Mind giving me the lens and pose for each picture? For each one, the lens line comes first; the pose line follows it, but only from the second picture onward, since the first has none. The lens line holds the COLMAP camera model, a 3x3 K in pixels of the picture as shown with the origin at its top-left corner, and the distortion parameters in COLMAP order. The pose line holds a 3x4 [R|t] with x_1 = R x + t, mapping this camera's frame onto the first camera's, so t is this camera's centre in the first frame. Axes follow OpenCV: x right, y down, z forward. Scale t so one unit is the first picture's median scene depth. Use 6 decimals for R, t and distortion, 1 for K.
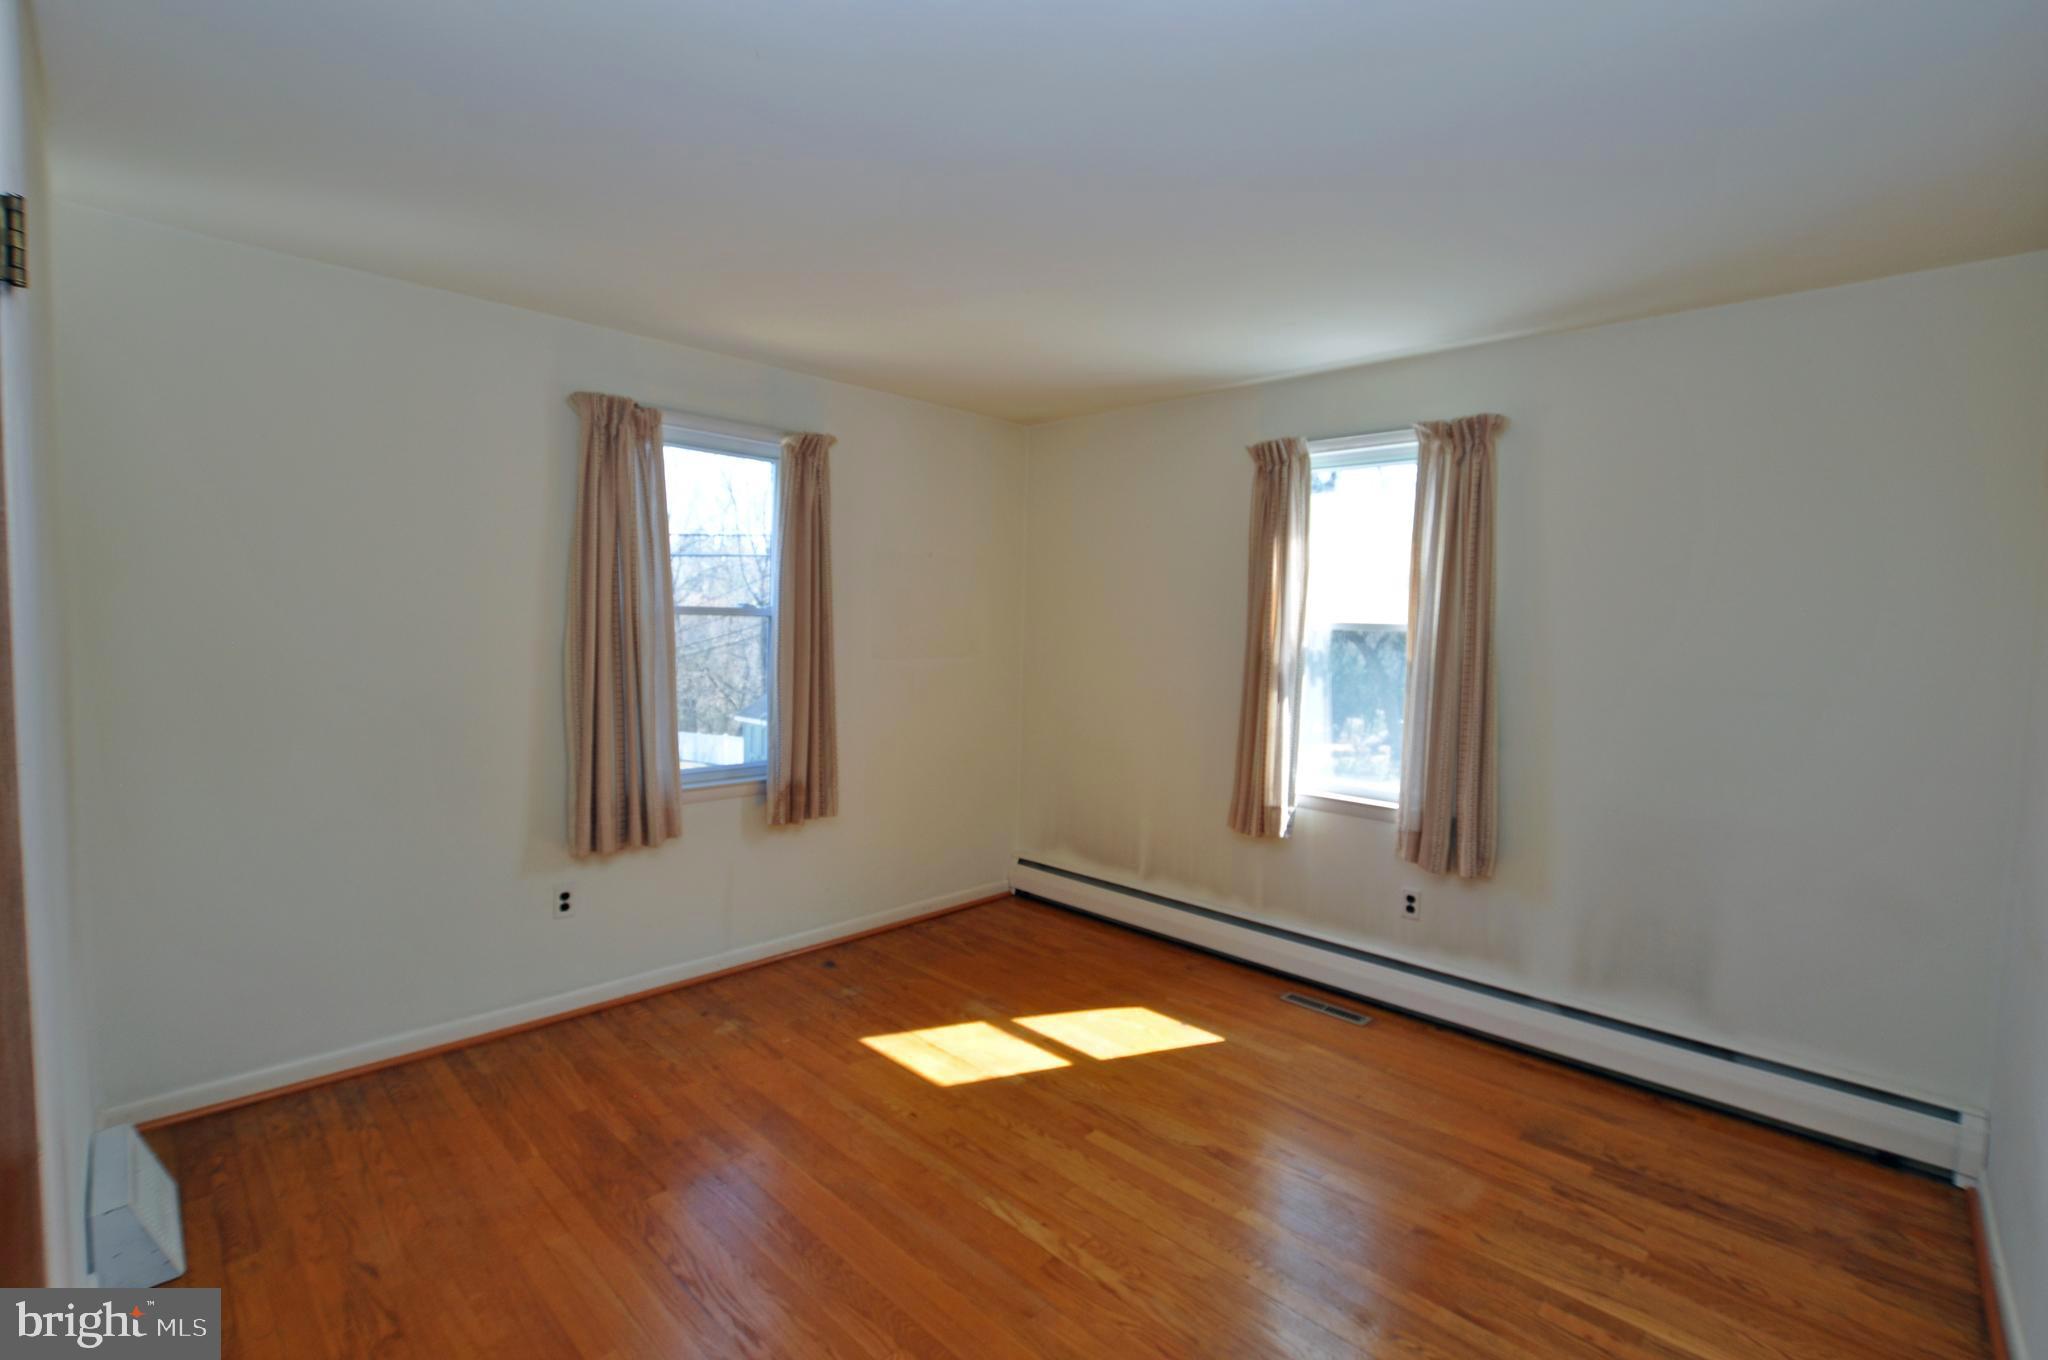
lens RADIAL K [[903.7, 0, 1034.9], [0, 903.7, 673.3], [0, 0, 1]] dist [-0.039056, 0.007478]
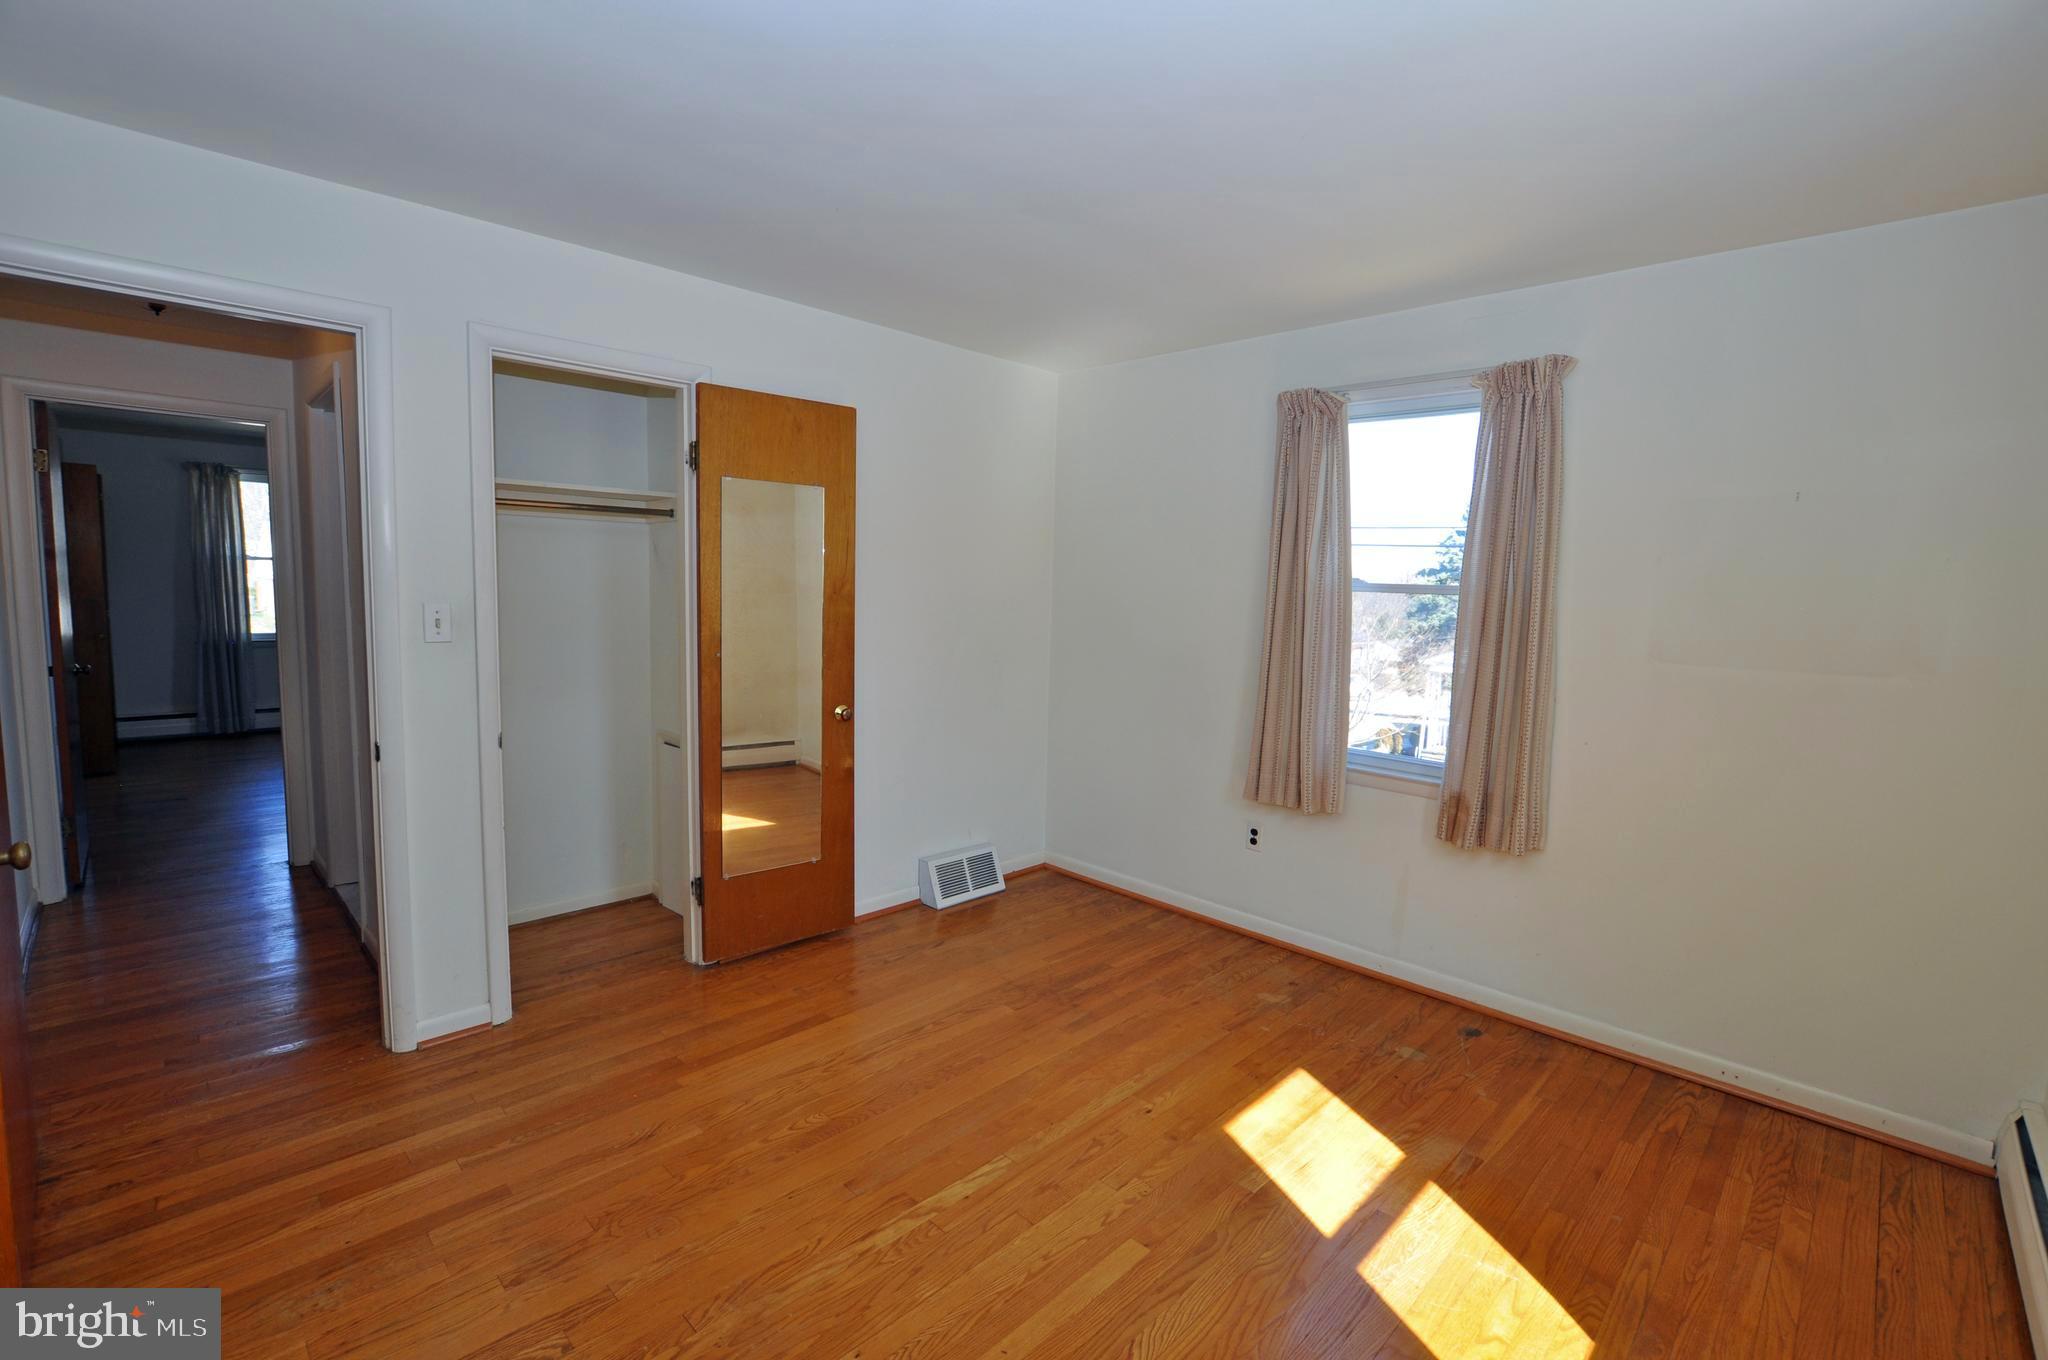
lens RADIAL K [[903.7, 0, 1034.9], [0, 903.7, 673.3], [0, 0, 1]] dist [-0.039056, 0.007478]
pose [[-0.000332, 0.077815, -0.996968, 0.656955], [-0.090755, 0.992851, 0.077524, -0.023164], [0.995873, 0.090506, 0.006732, 0.711358]]
